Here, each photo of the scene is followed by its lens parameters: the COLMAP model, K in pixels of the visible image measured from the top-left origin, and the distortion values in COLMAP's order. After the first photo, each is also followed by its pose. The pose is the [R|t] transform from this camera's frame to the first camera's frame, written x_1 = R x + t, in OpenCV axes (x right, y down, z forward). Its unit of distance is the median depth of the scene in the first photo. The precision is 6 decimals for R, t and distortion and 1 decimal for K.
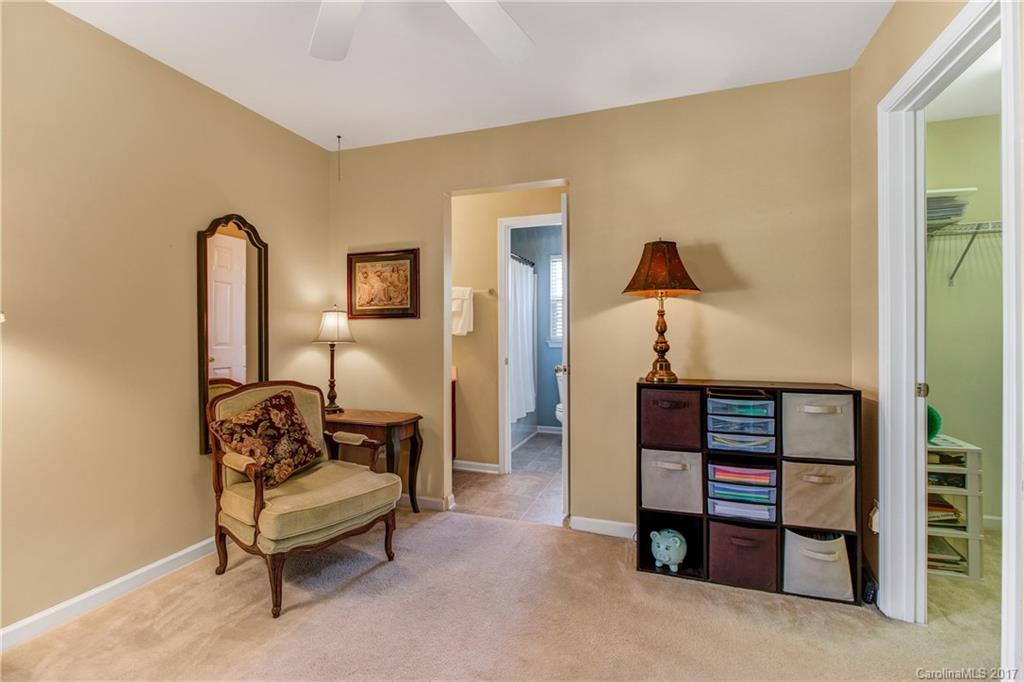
lens RADIAL K [[476.0, 0, 511.7], [0, 476.0, 337.3], [0, 0, 1]] dist [-0.002821, -0.001117]
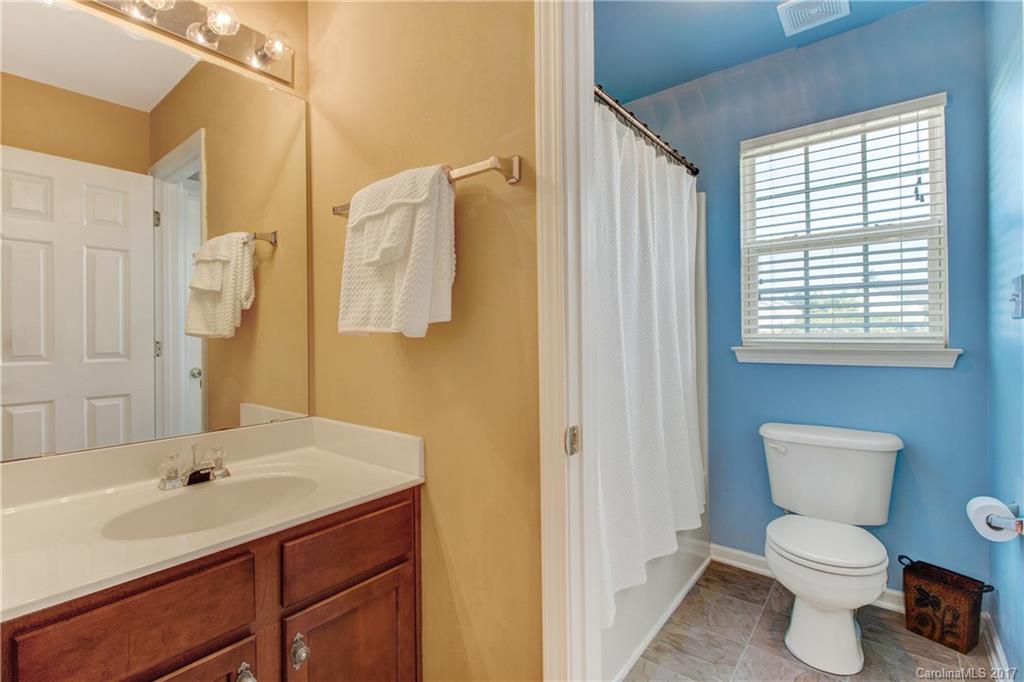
lens RADIAL K [[476.0, 0, 505.3], [0, 476.0, 332.9], [0, 0, 1]] dist [-0.002821, -0.001117]
pose [[0.938427, -0.010885, -0.345307, 0.042786], [0.006204, 0.999873, -0.014661, -0.001954], [0.345423, 0.011616, 0.938375, 0.753730]]
